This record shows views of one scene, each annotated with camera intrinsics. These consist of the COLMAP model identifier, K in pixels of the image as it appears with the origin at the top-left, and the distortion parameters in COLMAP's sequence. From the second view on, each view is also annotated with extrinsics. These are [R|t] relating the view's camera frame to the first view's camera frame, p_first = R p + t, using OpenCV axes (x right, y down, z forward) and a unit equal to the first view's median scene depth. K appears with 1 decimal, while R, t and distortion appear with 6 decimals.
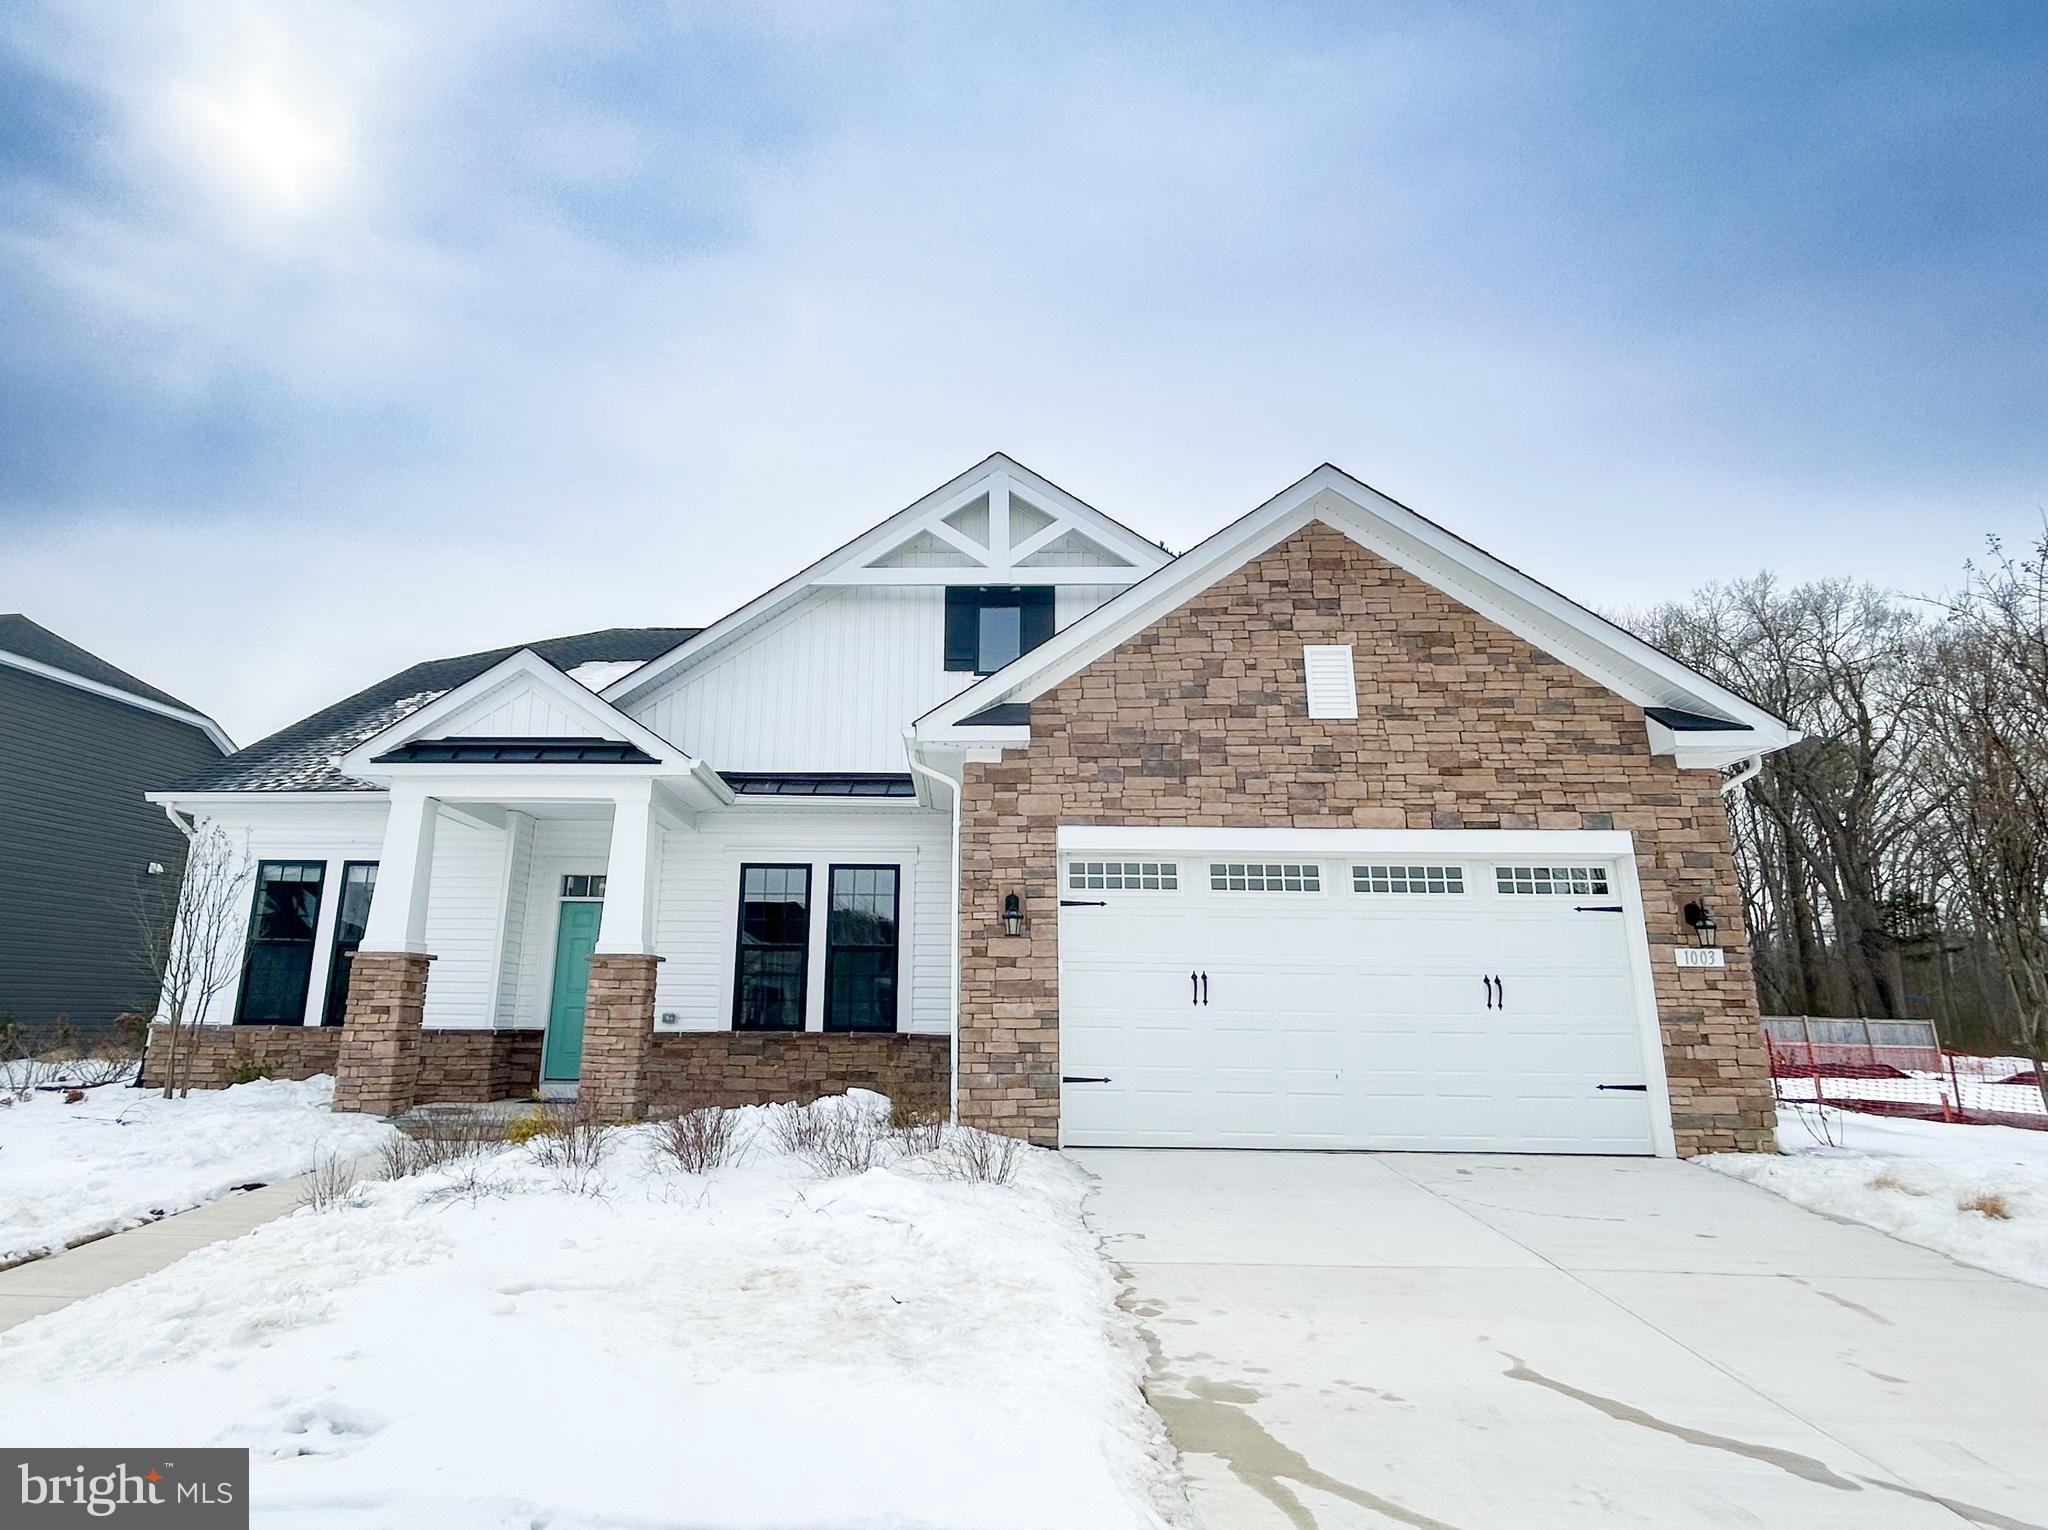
lens RADIAL K [[1022.5, 0, 951.6], [0, 1022.5, 724.1], [0, 0, 1]] dist [-0.000948, 0.001555]
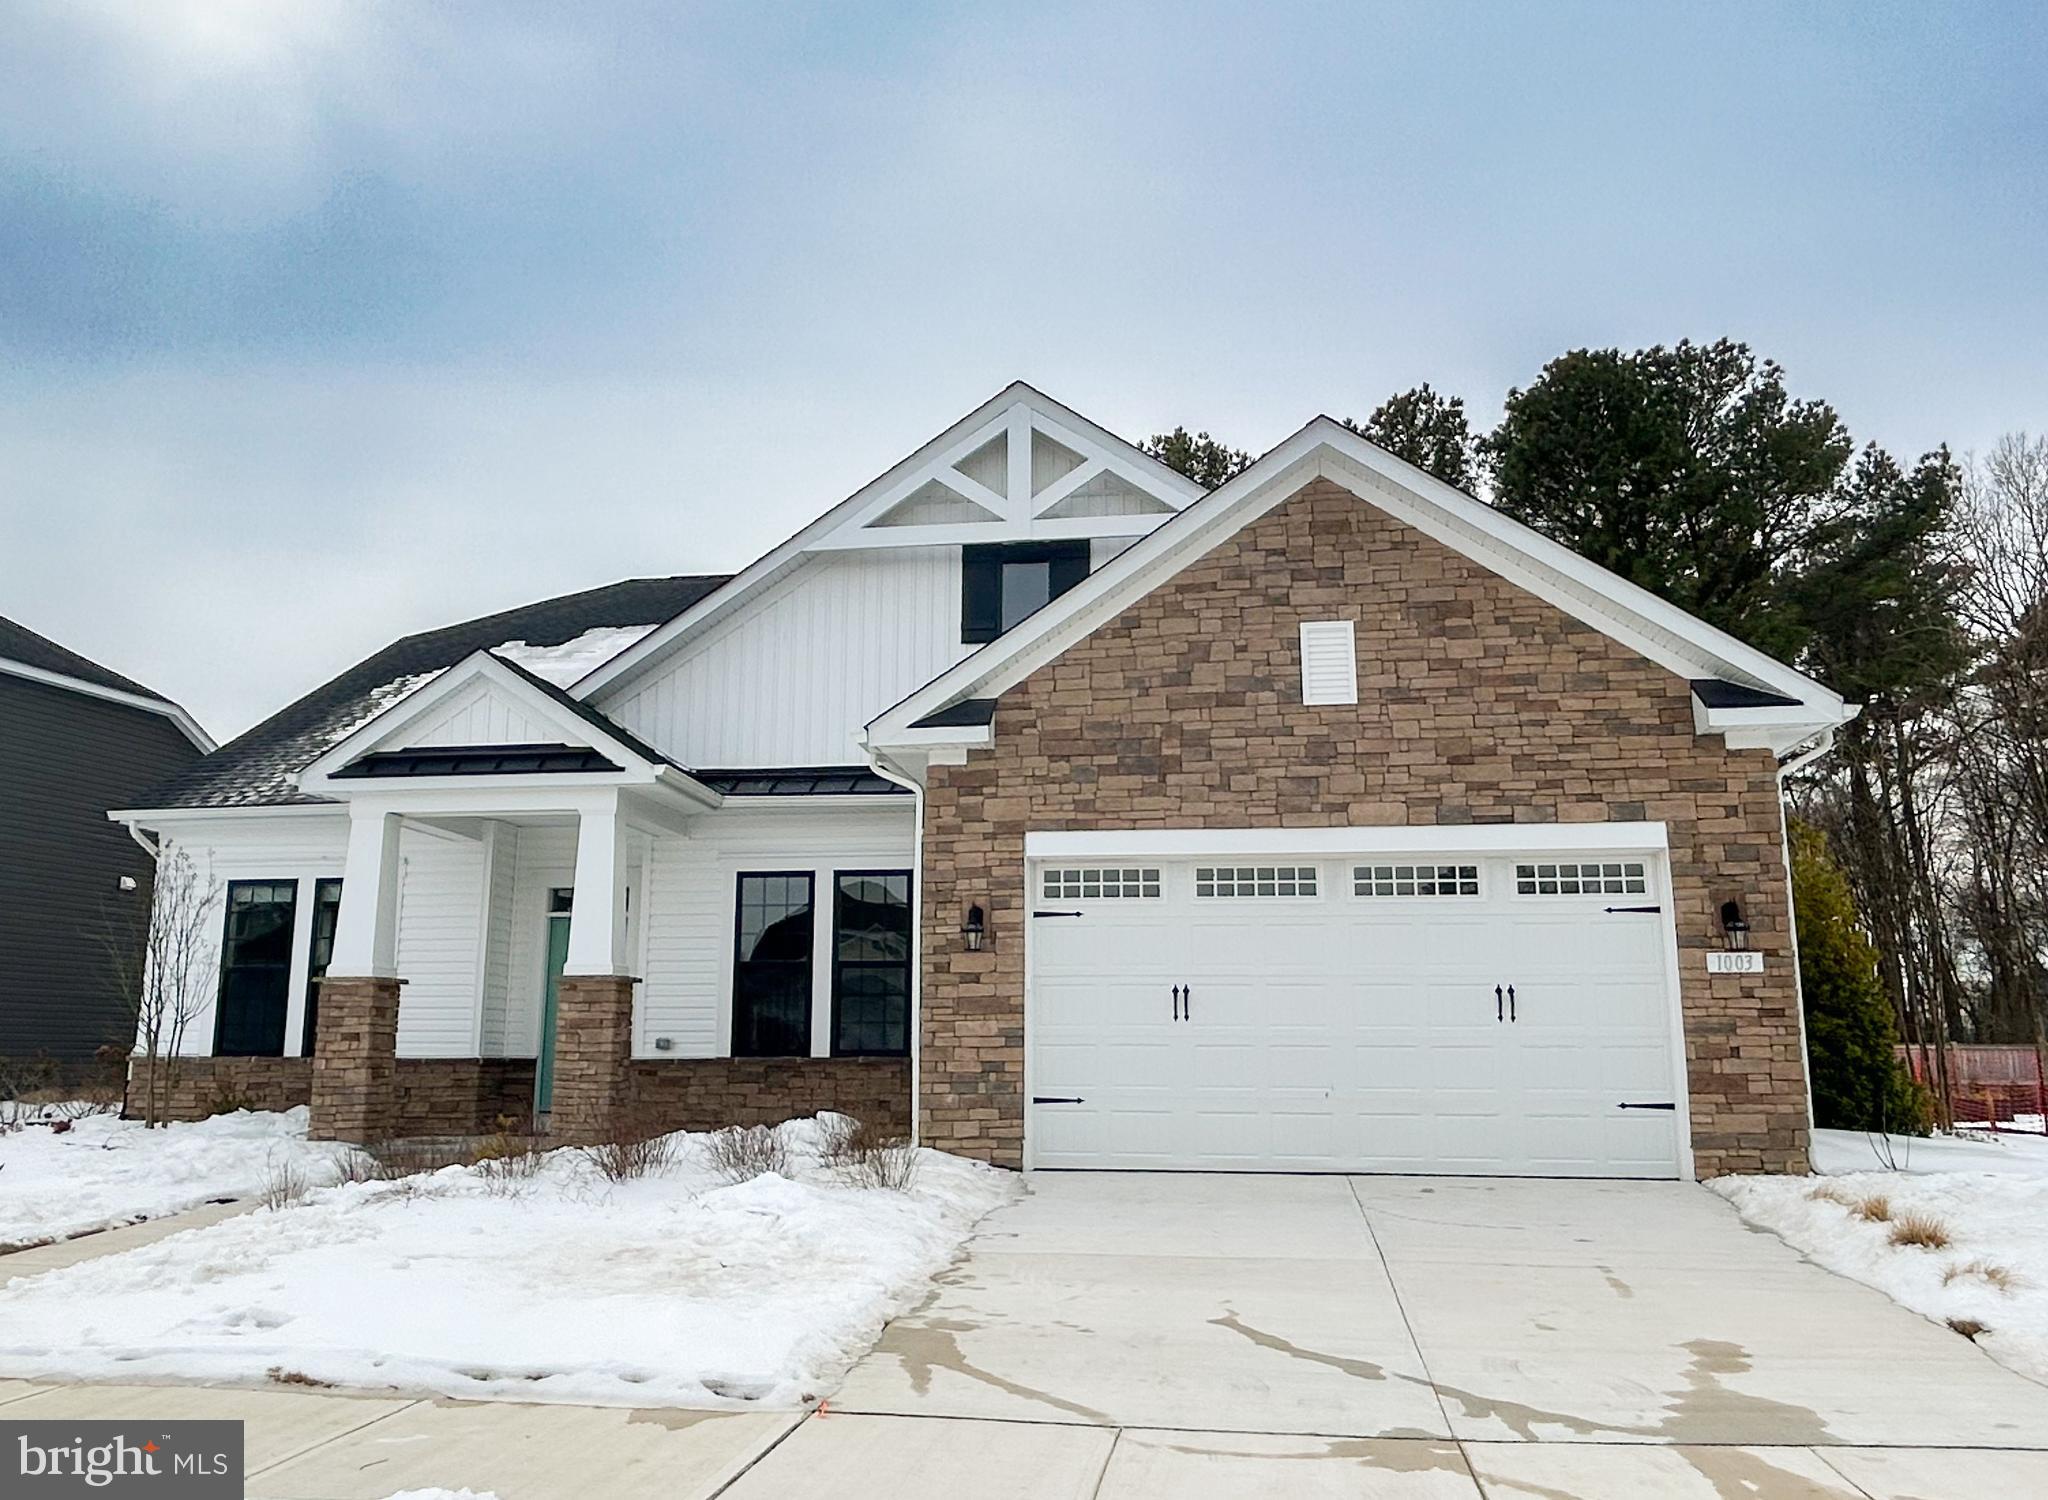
lens RADIAL K [[1442.1, 0, 1027.9], [0, 1442.1, 722.0], [0, 0, 1]] dist [0.019589, -0.021104]
pose [[0.994107, -0.032901, -0.103294, 0.235562], [0.038419, 0.997914, 0.051888, -0.065032], [0.101372, -0.055551, 0.993296, -0.283476]]
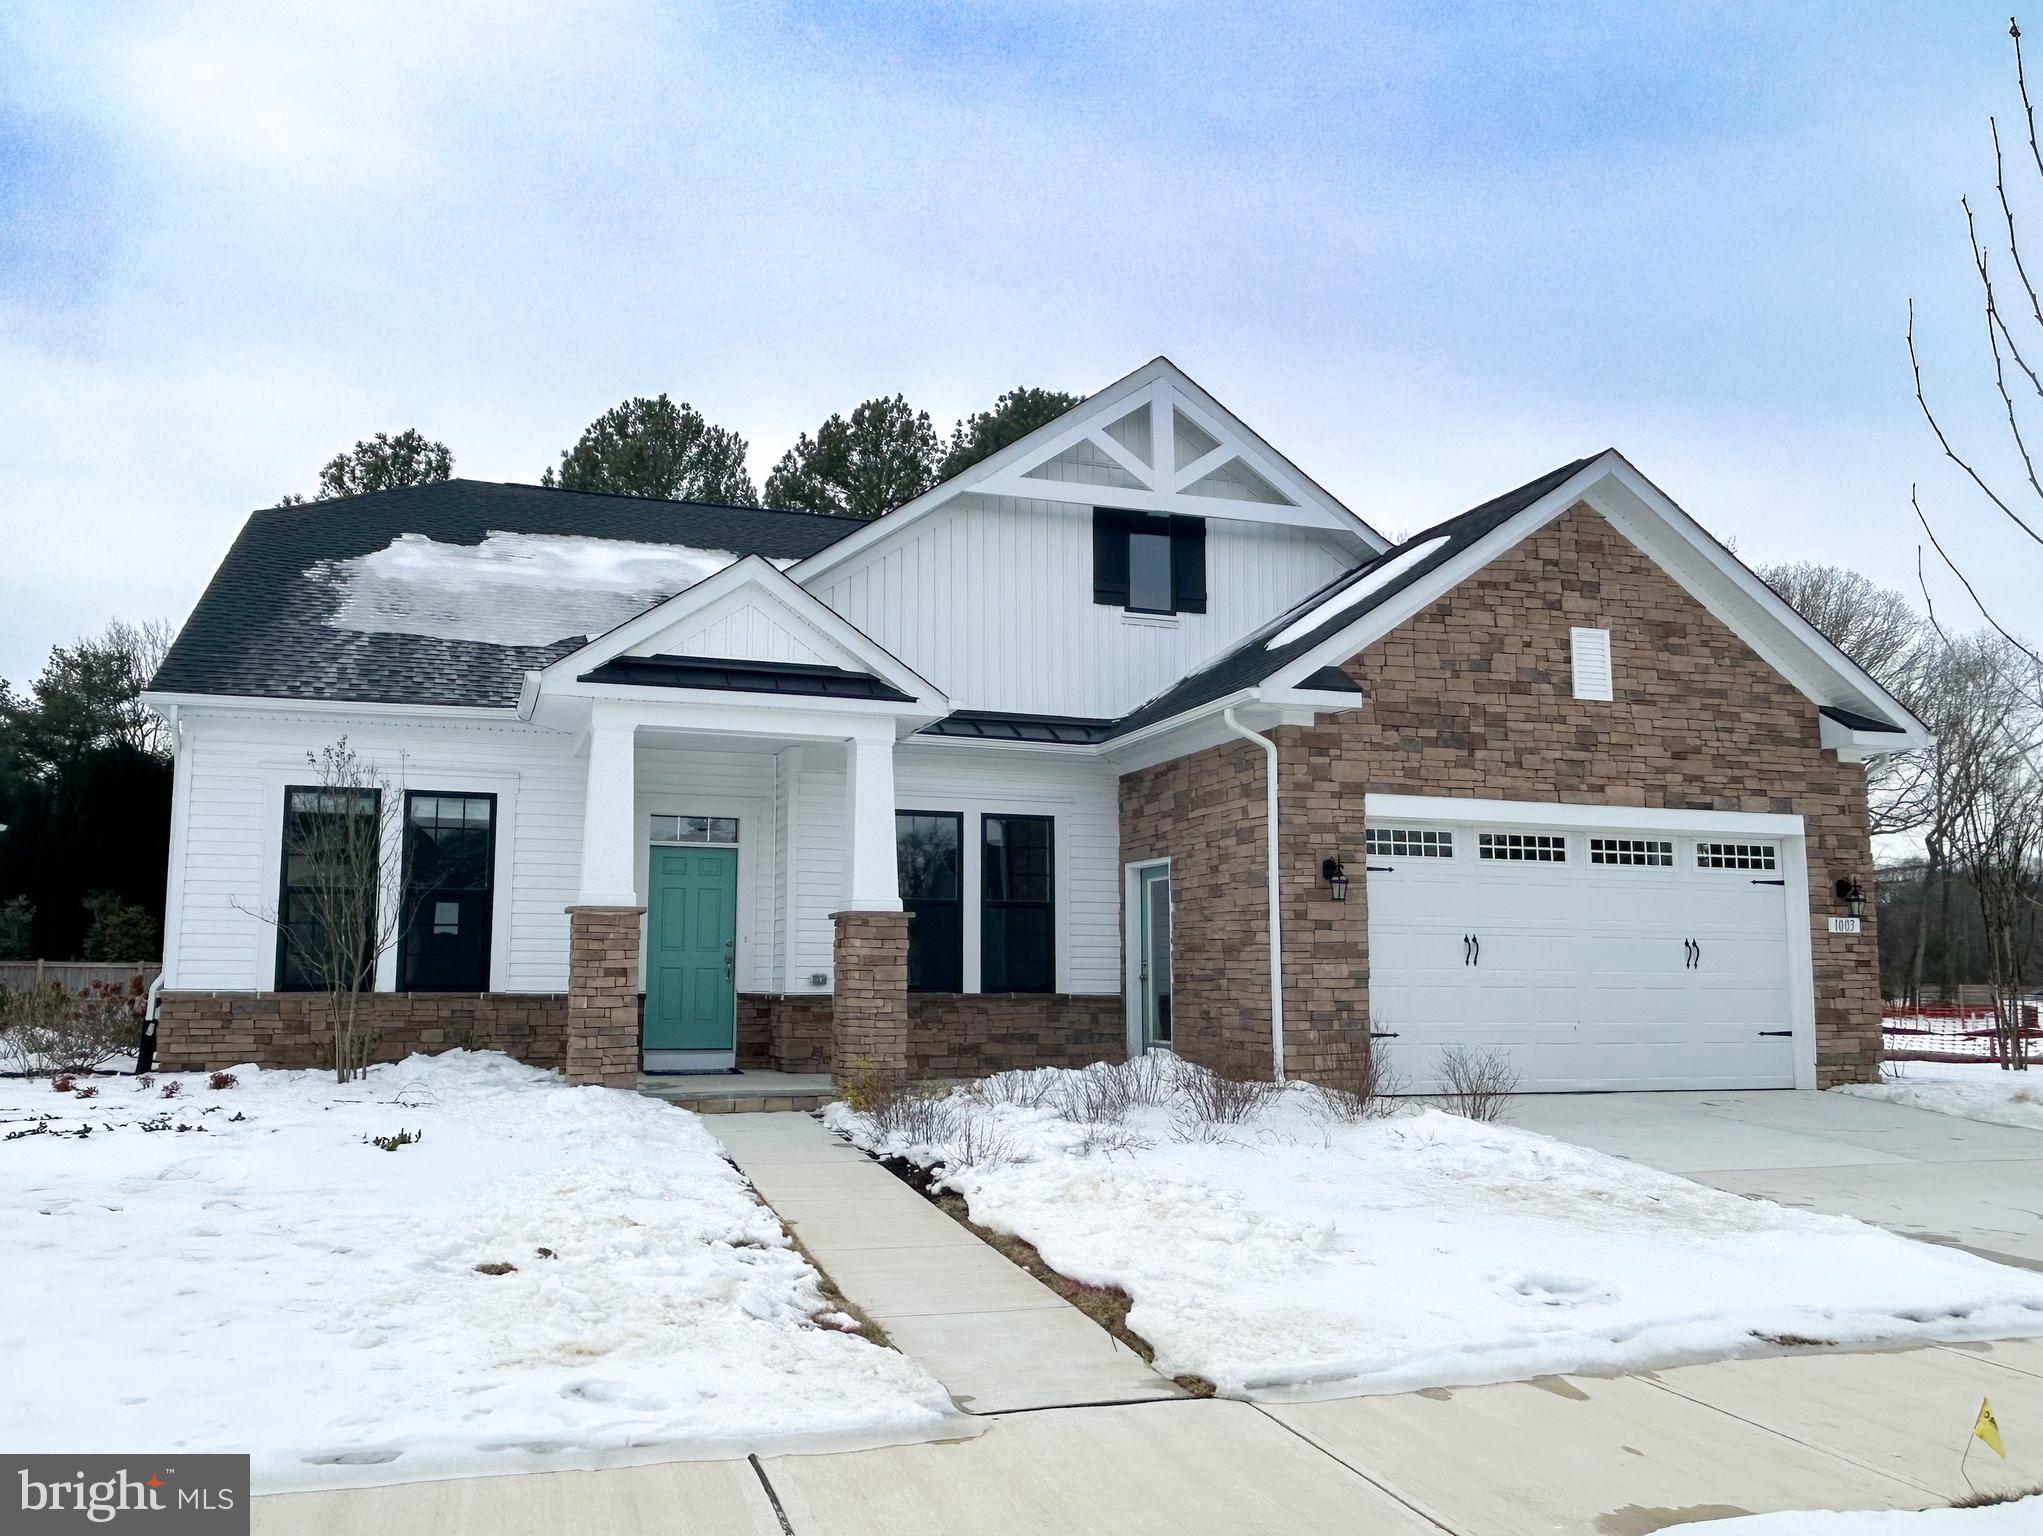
lens RADIAL K [[1310.5, 0, 879.8], [0, 1310.5, 788.6], [0, 0, 1]] dist [0.015938, -0.012861]
pose [[0.957908, 0.035638, 0.284856, -0.699222], [-0.074439, 0.989161, 0.126570, -0.031560], [-0.277258, -0.142447, 0.950177, -0.093547]]
